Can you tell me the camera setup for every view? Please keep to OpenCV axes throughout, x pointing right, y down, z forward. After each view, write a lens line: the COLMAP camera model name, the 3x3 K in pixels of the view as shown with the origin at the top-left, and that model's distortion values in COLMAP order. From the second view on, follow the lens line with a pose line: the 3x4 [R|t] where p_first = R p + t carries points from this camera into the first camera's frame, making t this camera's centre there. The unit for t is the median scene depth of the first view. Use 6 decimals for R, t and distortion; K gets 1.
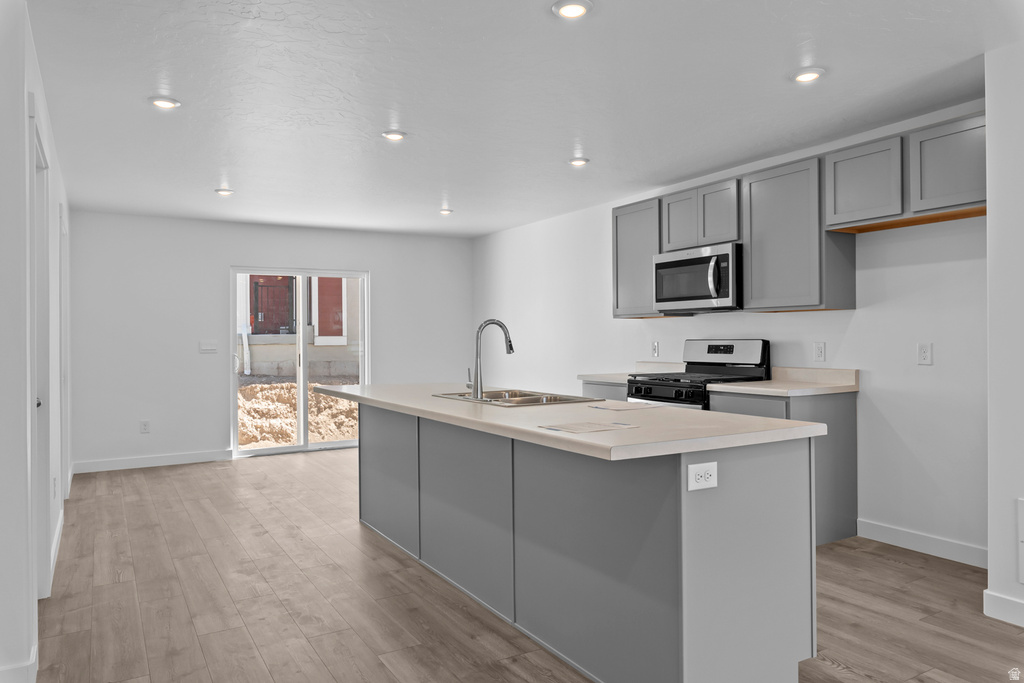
lens RADIAL K [[695.5, 0, 512.0], [0, 695.5, 341.5], [0, 0, 1]] dist [-0.008578, -0.000103]
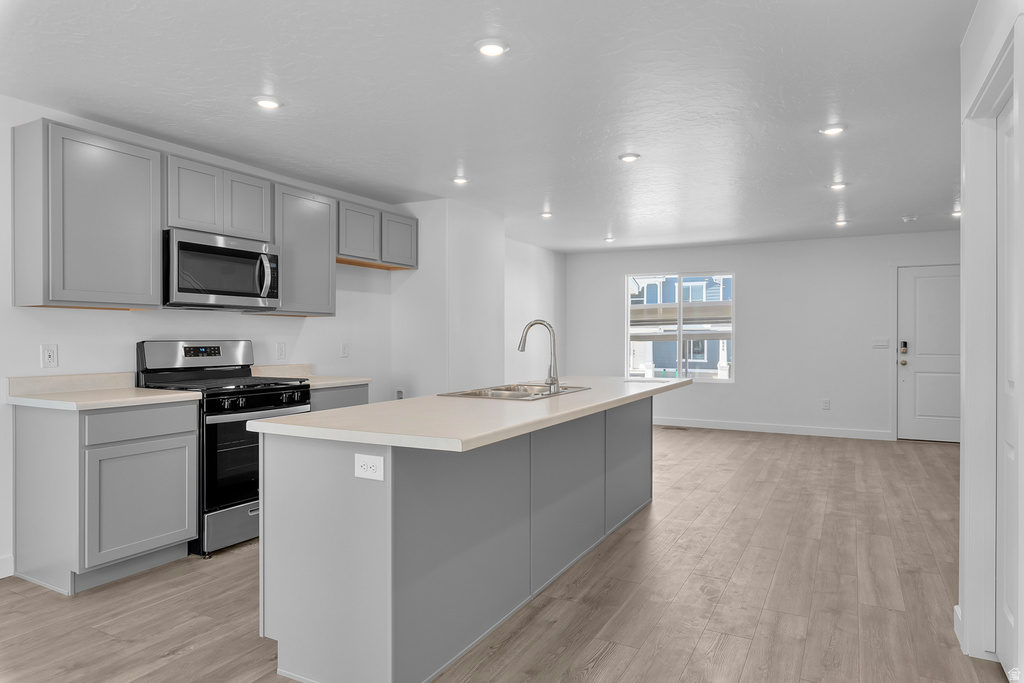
lens RADIAL K [[615.6, 0, 525.8], [0, 615.6, 339.3], [0, 0, 1]] dist [0.001989, -0.000757]
pose [[-0.520990, 0.003398, 0.853556, -0.617921], [0.006093, 0.999981, -0.000263, -0.001702], [-0.853541, 0.005064, -0.521001, 1.110834]]
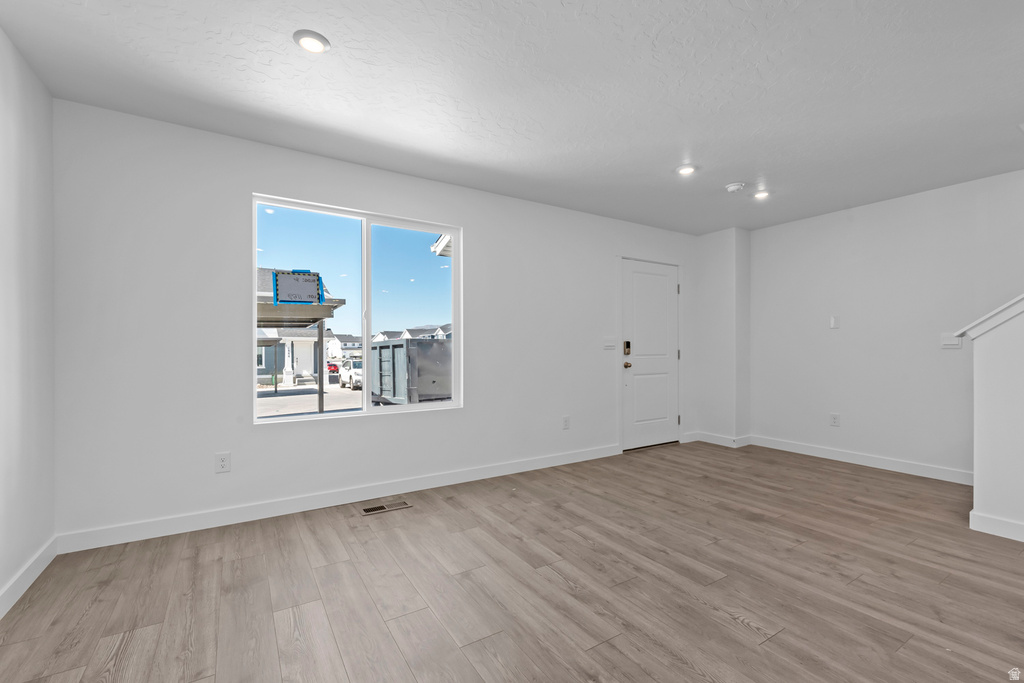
lens RADIAL K [[438.6, 0, 512.0], [0, 438.6, 341.5], [0, 0, 1]] dist [0.000895, -0.000089]
pose [[-0.999477, 0.008579, -0.031173, 0.477385], [0.008841, 0.999927, -0.008271, 0.015297], [0.031100, -0.008542, -0.999480, 0.489381]]
